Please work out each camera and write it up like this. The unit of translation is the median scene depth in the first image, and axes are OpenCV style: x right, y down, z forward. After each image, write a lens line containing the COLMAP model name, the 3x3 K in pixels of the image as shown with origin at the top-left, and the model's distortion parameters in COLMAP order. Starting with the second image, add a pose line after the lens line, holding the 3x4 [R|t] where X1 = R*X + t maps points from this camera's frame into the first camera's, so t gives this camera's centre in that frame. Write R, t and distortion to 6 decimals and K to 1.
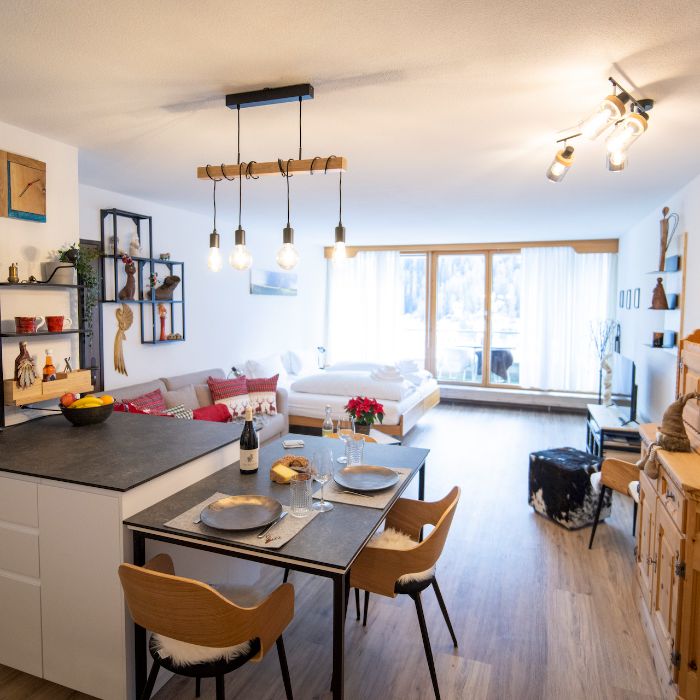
lens RADIAL K [[496.4, 0, 360.5], [0, 496.4, 328.5], [0, 0, 1]] dist [-0.007906, 0.002210]
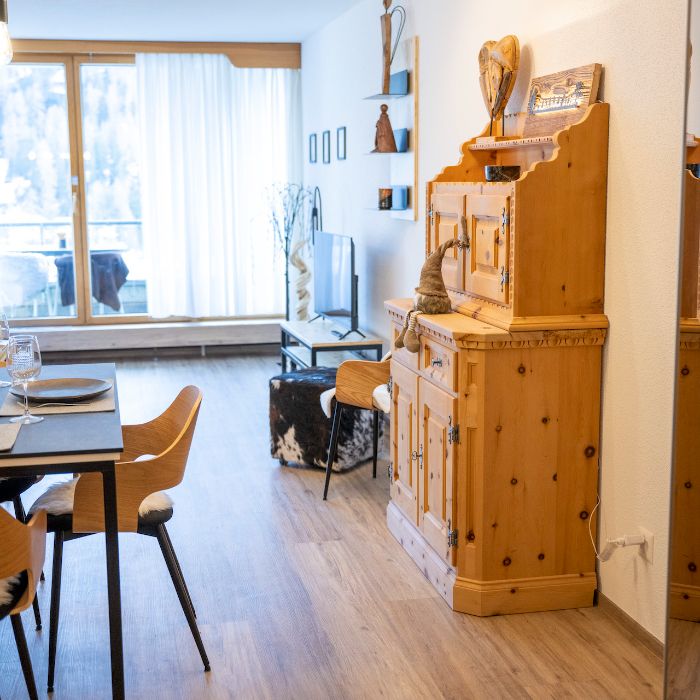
lens RADIAL K [[1124.4, 0, 349.3], [0, 1124.4, 351.5], [0, 0, 1]] dist [0.003000, 0.000000]
pose [[0.845765, -0.094581, 0.525106, -0.258410], [0.044555, 0.993245, 0.107139, 0.062686], [-0.531692, -0.067219, 0.844266, -0.270461]]
